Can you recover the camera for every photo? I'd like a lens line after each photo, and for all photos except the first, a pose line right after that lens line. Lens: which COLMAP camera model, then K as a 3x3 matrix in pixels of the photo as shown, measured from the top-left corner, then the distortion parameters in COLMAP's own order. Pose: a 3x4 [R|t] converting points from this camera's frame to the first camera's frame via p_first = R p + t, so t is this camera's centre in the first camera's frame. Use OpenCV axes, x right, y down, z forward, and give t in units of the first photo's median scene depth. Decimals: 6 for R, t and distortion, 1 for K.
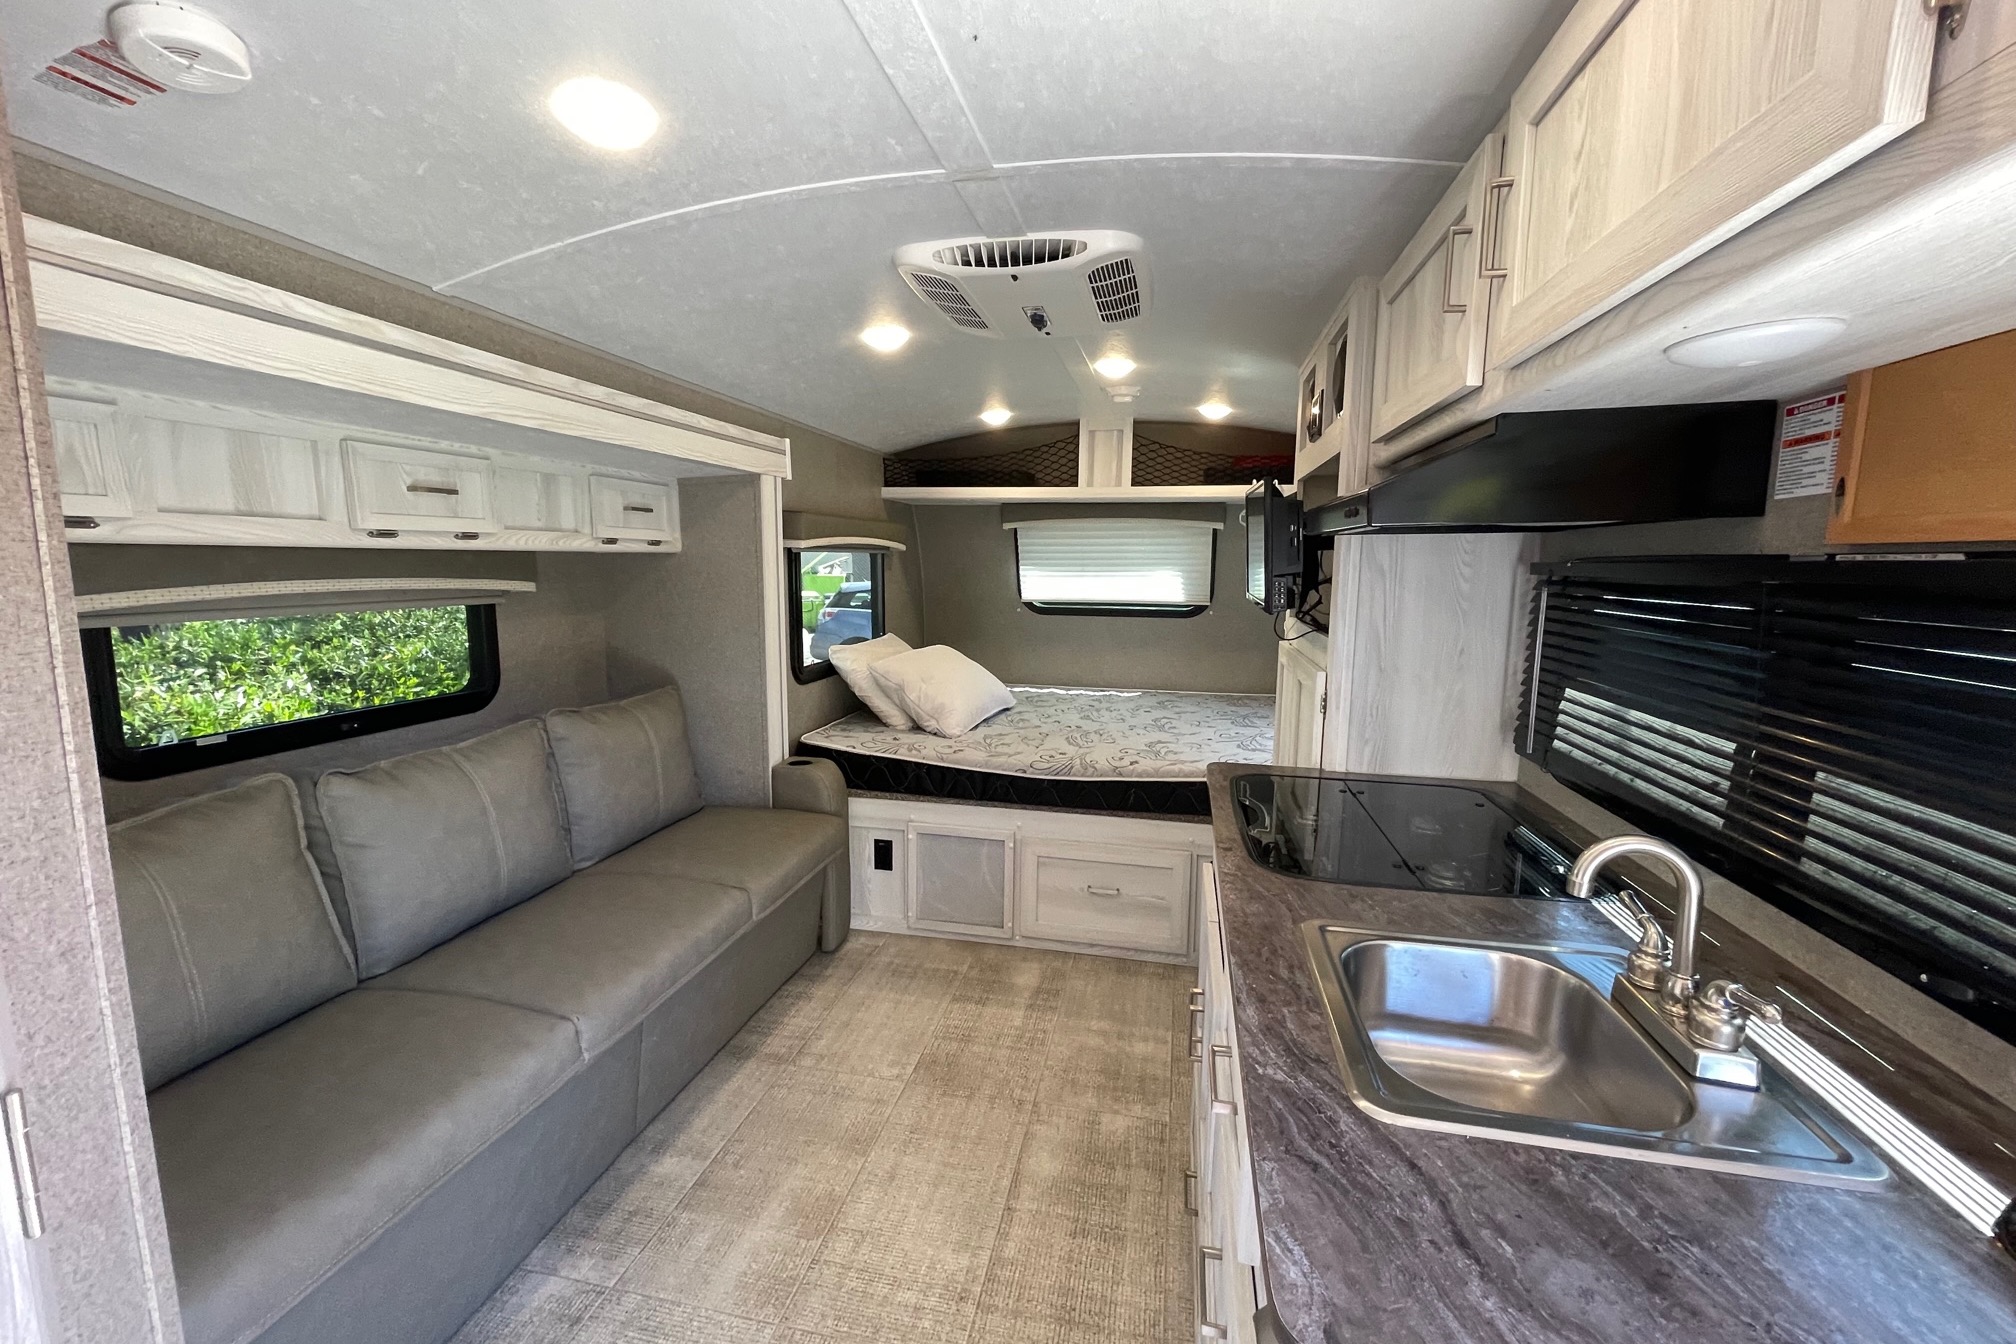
lens RADIAL K [[813.2, 0, 1010.4], [0, 813.2, 675.2], [0, 0, 1]] dist [-0.002399, -0.000157]
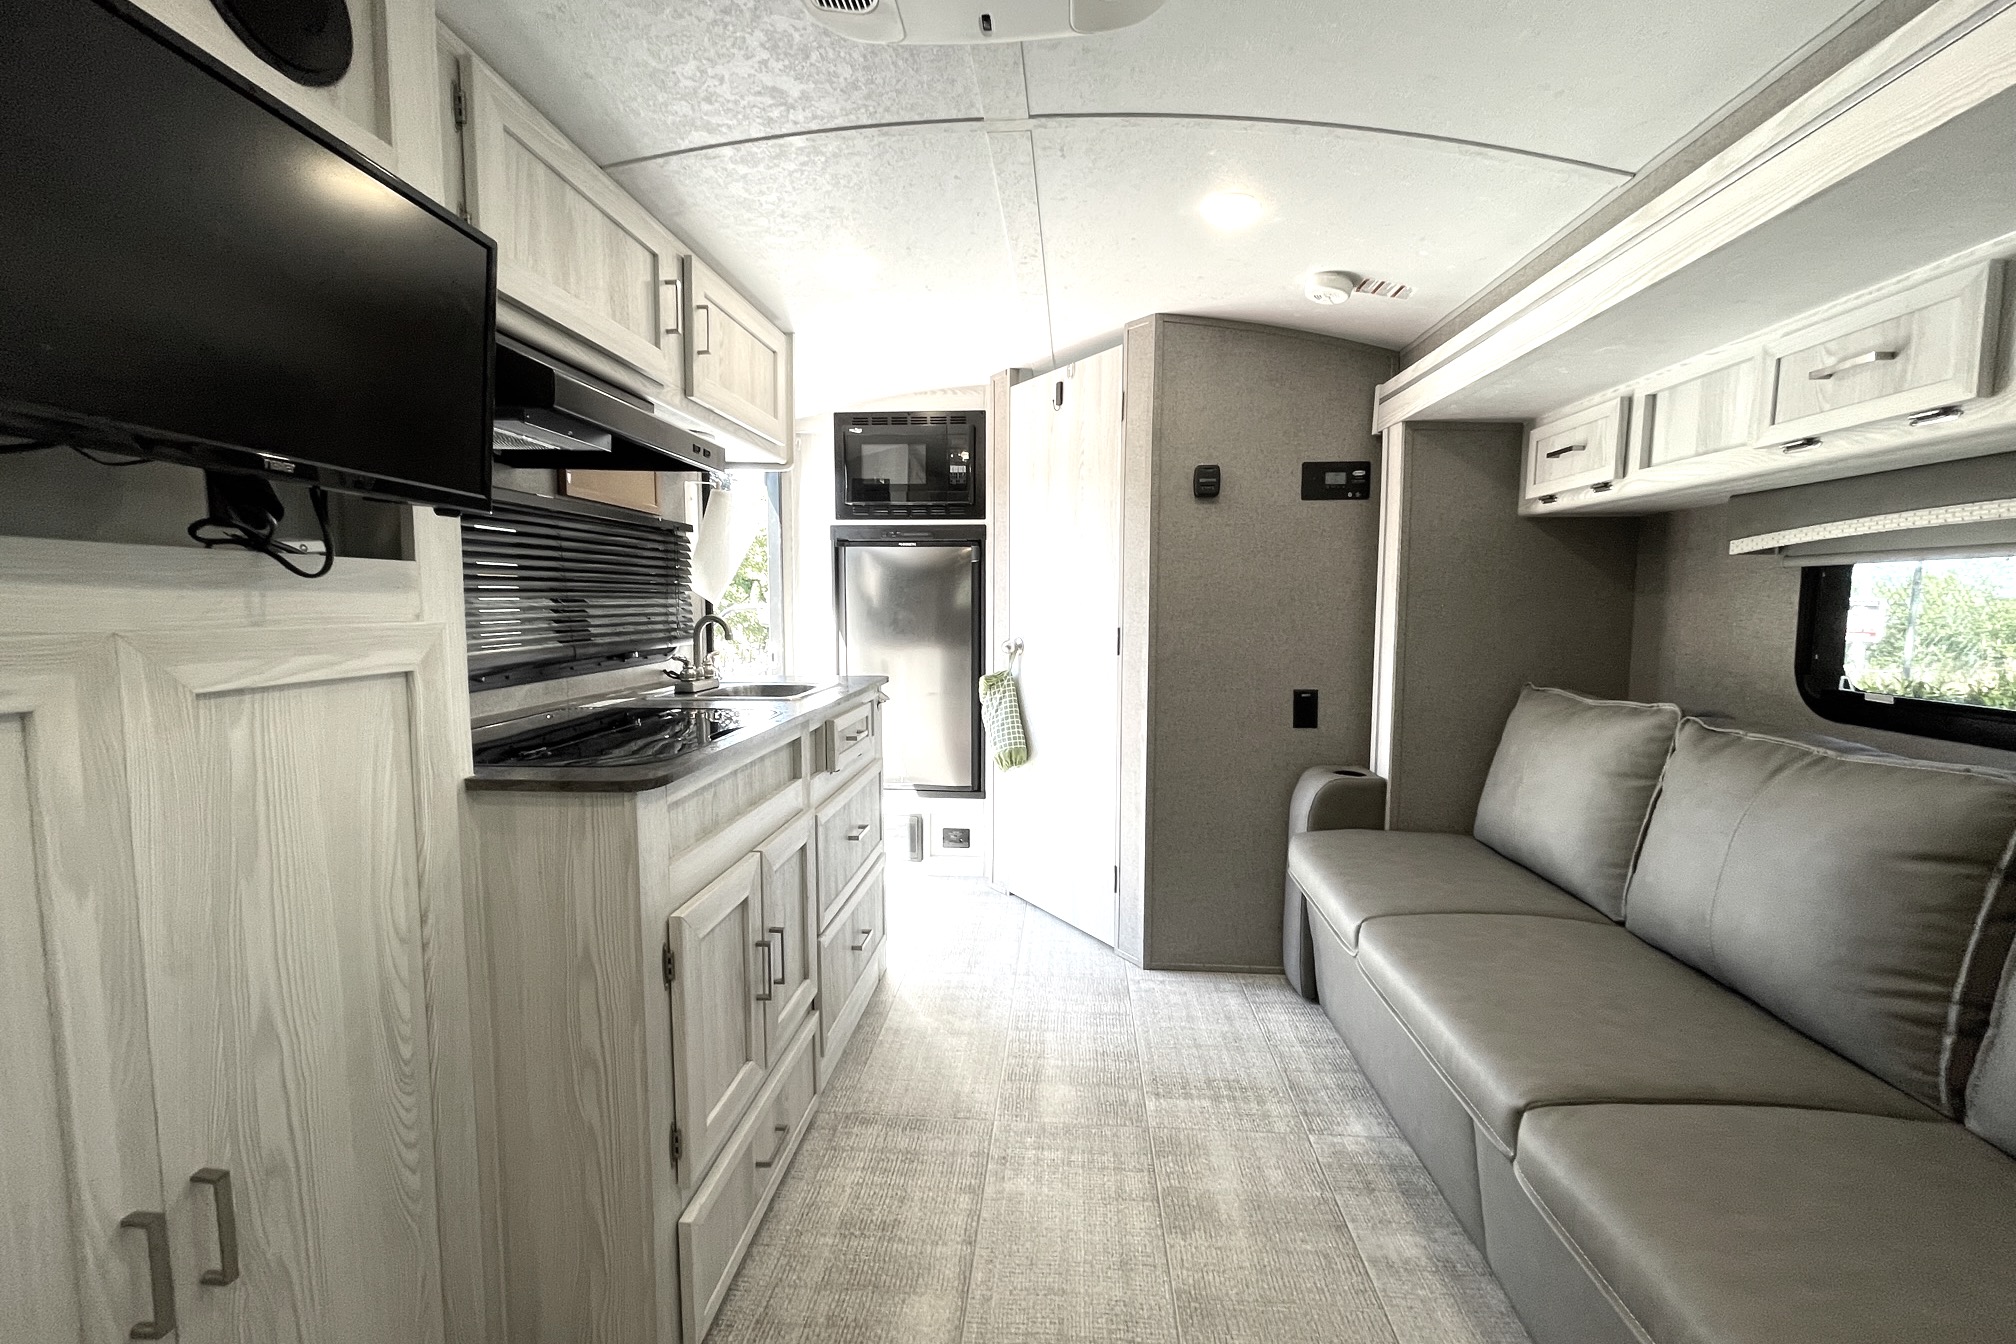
lens RADIAL K [[813.2, 0, 1017.0], [0, 813.2, 663.2], [0, 0, 1]] dist [-0.002399, -0.000157]
pose [[-0.990309, -0.003731, -0.138831, 0.074880], [-0.033056, 0.977243, 0.209532, -0.118346], [0.134890, 0.212090, -0.967896, 1.831061]]
